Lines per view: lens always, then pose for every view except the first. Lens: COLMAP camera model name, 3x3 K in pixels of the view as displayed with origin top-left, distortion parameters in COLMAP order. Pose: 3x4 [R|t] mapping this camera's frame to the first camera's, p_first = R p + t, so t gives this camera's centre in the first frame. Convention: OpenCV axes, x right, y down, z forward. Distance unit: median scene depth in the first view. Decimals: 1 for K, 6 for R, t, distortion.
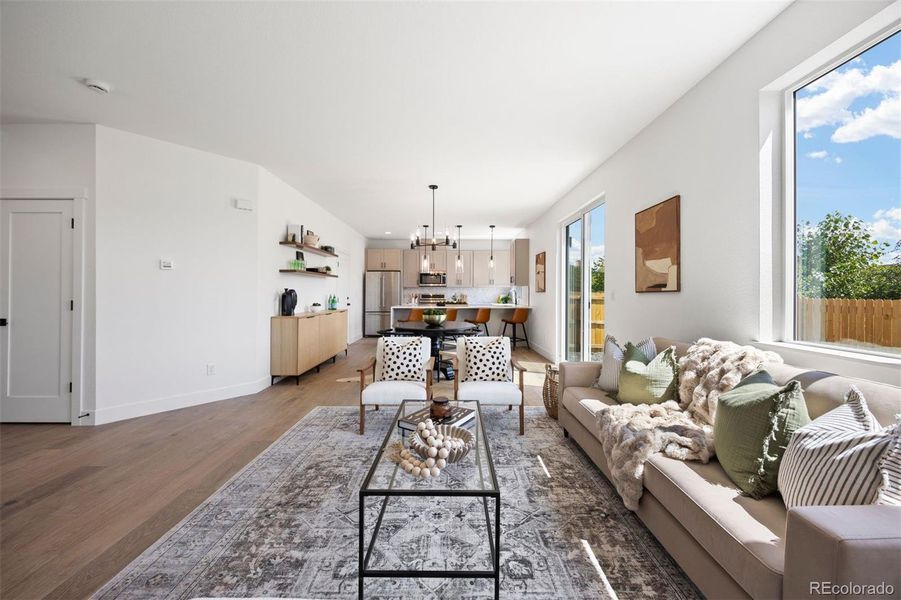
lens RADIAL K [[344.8, 0, 447.0], [0, 344.8, 292.6], [0, 0, 1]] dist [-0.002359, 0.000119]
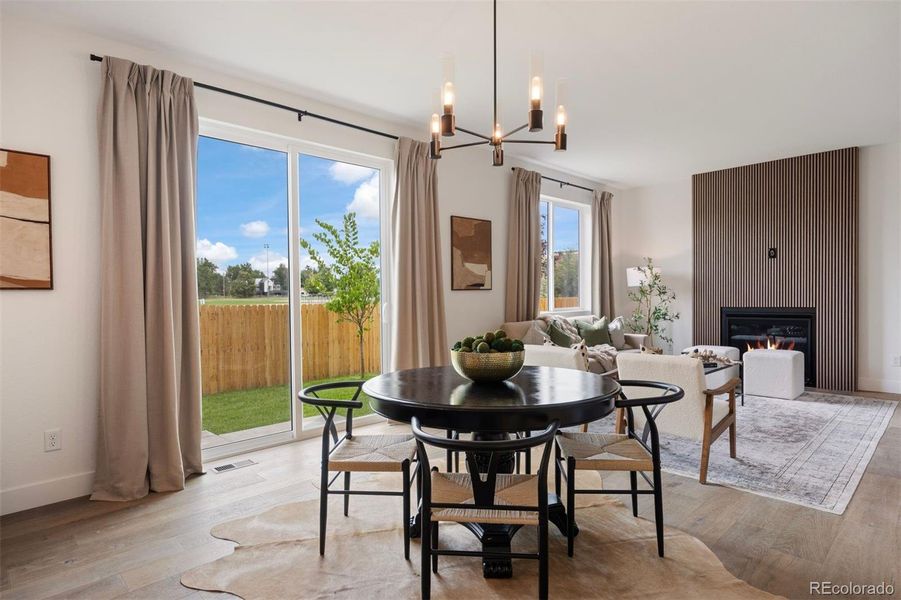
lens RADIAL K [[497.7, 0, 453.9], [0, 497.7, 308.2], [0, 0, 1]] dist [-0.010366, -0.005302]
pose [[-0.708096, -0.004146, 0.706104, -0.353471], [0.016297, 0.999620, 0.022212, 0.013520], [-0.705928, 0.027236, -0.707760, 1.370772]]
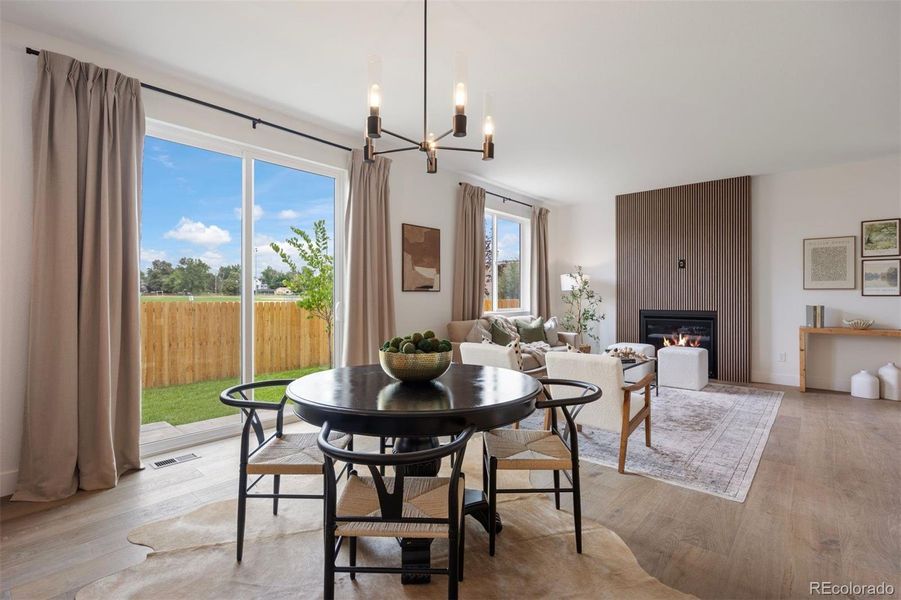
lens RADIAL K [[426.0, 0, 456.1], [0, 426.0, 295.2], [0, 0, 1]] dist [-0.018449, 0.001554]
pose [[-0.763986, 0.004023, 0.645220, -0.338101], [0.000707, 0.999985, -0.005398, 0.013431], [-0.645233, -0.003668, -0.763977, 1.302496]]
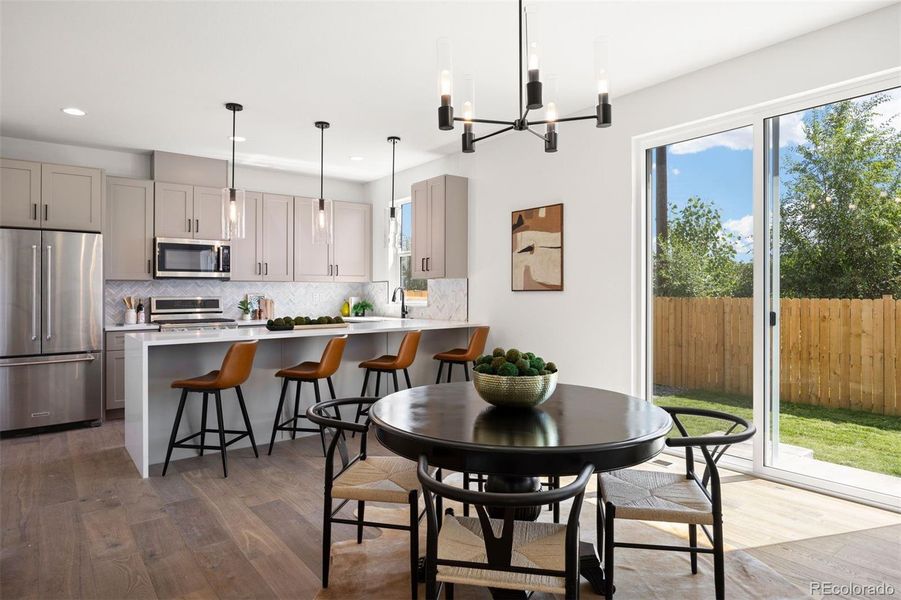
lens RADIAL K [[528.0, 0, 444.9], [0, 528.0, 297.0], [0, 0, 1]] dist [-0.007691, -0.000278]
pose [[0.788831, -0.010513, 0.614521, -0.357376], [0.006198, 0.999939, 0.009151, -0.001581], [-0.614579, -0.003410, 0.788848, 0.696797]]
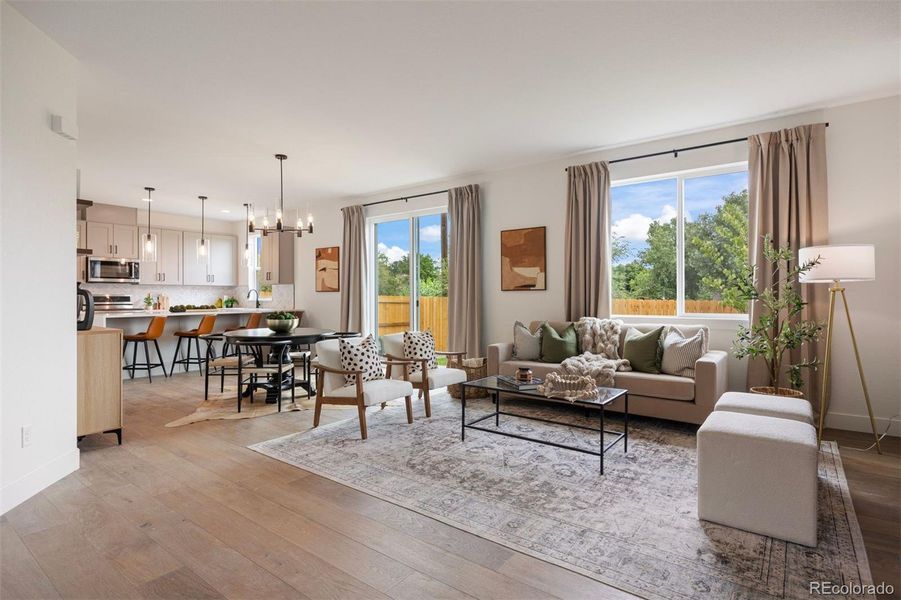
lens RADIAL K [[462.3, 0, 444.7], [0, 462.3, 297.2], [0, 0, 1]] dist [-0.003961, -0.000768]
pose [[0.606436, -0.005827, 0.795111, -0.658040], [0.002535, 0.999982, 0.005395, 0.009463], [-0.795129, -0.001256, 0.606440, 0.062393]]
